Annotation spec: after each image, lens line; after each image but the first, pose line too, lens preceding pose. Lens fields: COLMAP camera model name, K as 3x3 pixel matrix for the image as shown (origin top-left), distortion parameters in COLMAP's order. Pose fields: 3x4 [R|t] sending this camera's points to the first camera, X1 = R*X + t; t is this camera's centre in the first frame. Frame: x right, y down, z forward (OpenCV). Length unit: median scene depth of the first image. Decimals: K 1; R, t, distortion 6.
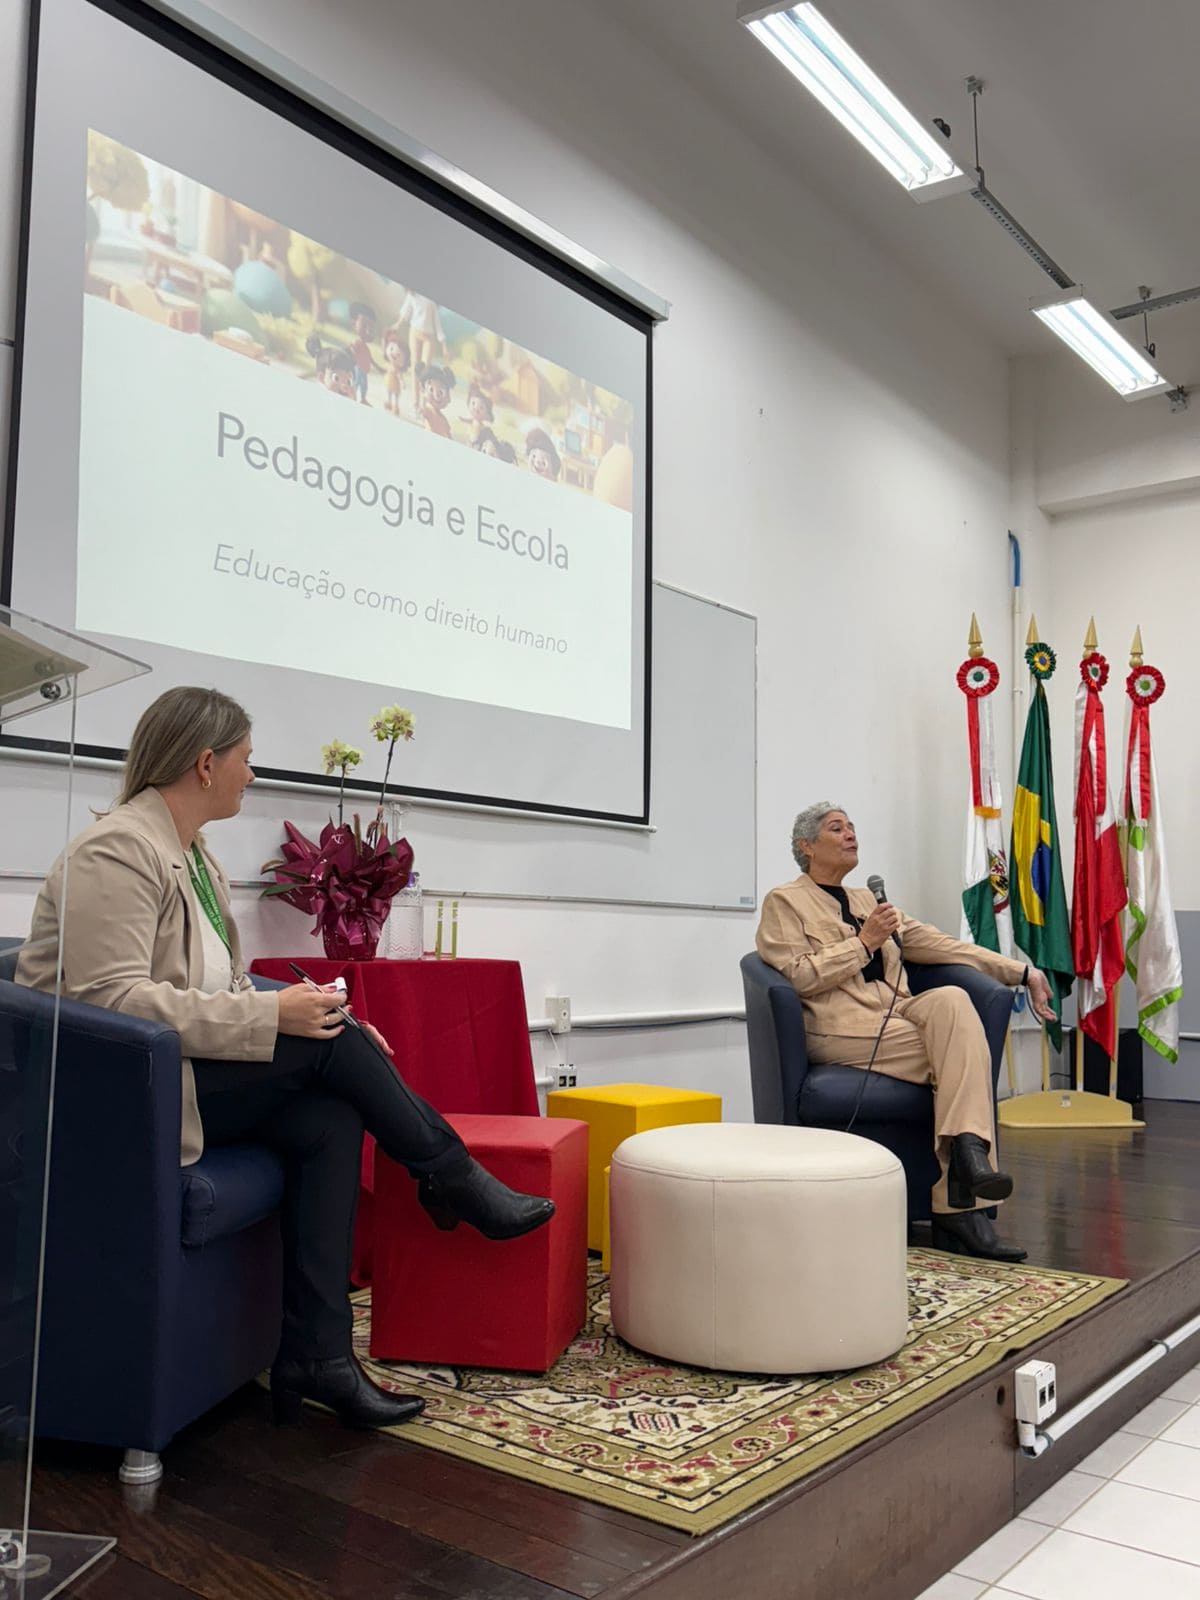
lens RADIAL K [[1379.1, 0, 594.8], [0, 1379.1, 812.9], [0, 0, 1]] dist [0.048088, -0.091787]
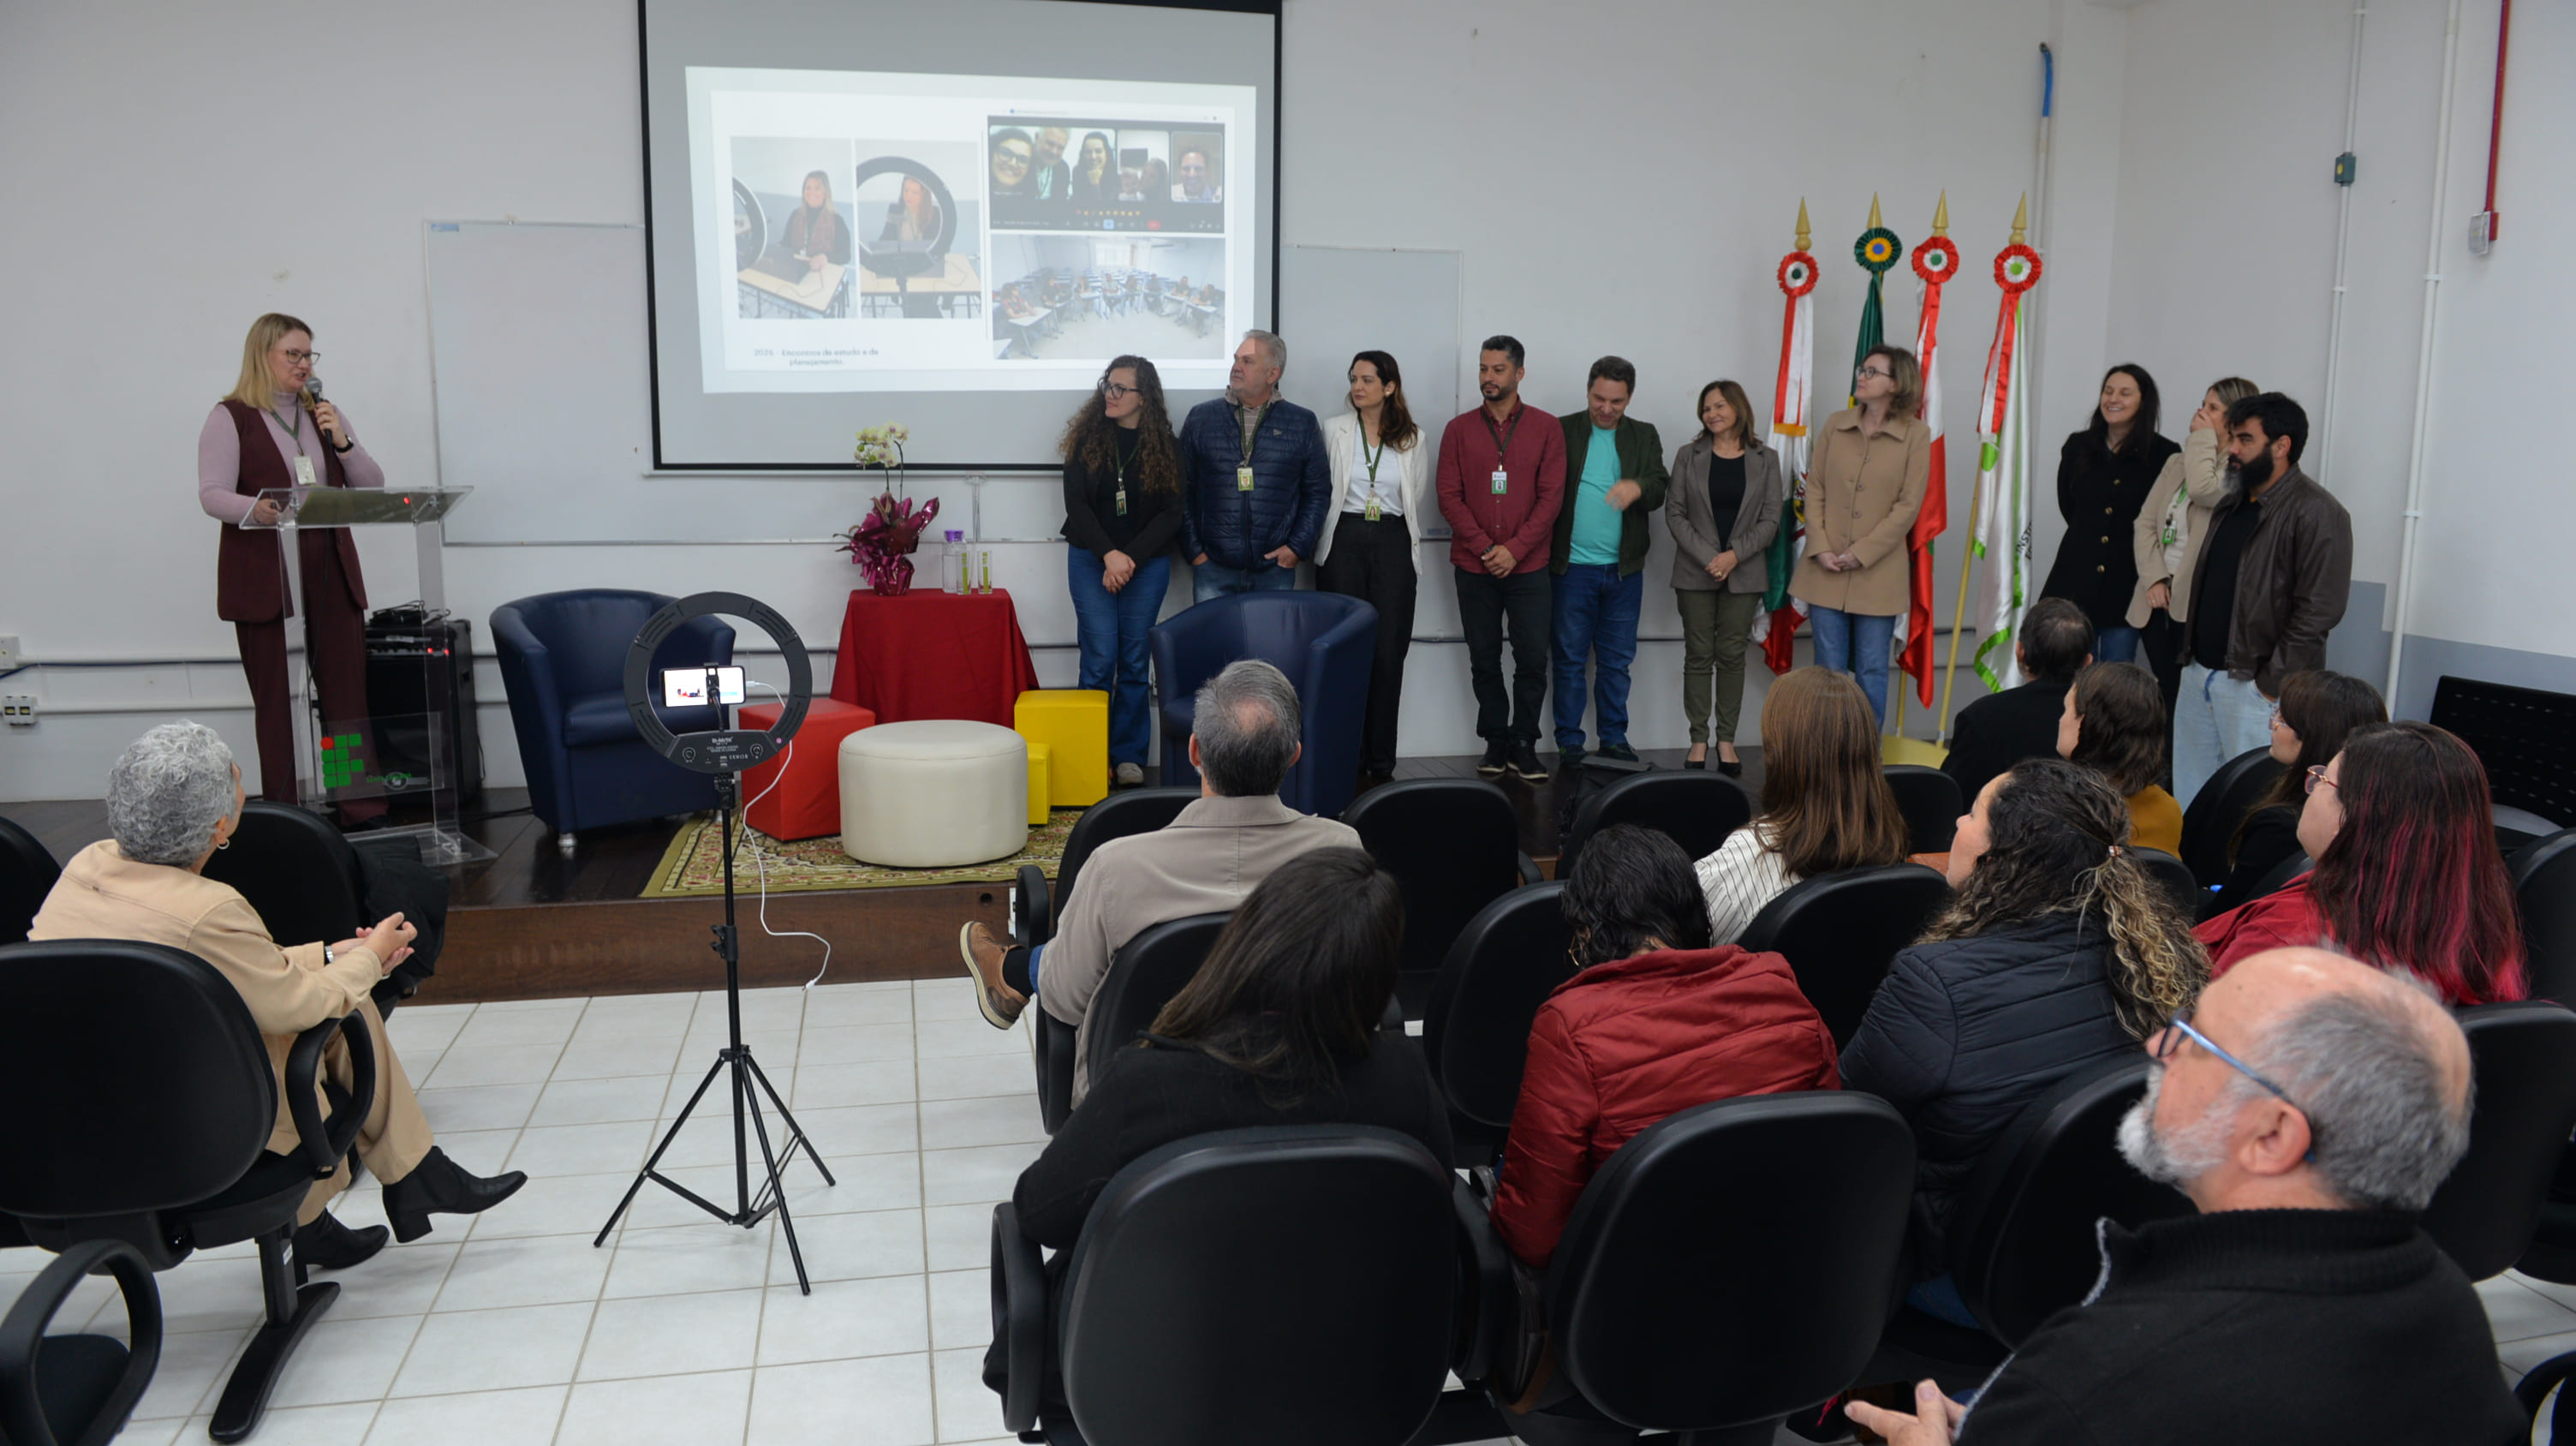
lens RADIAL K [[1748.2, 0, 1272.0], [0, 1748.2, 718.6], [0, 0, 1]] dist [-0.035640, -0.027586]
pose [[0.771613, 0.099180, -0.628313, 1.763061], [0.056263, 0.973256, 0.222726, -0.207801], [0.633599, -0.207209, 0.745397, -0.243977]]
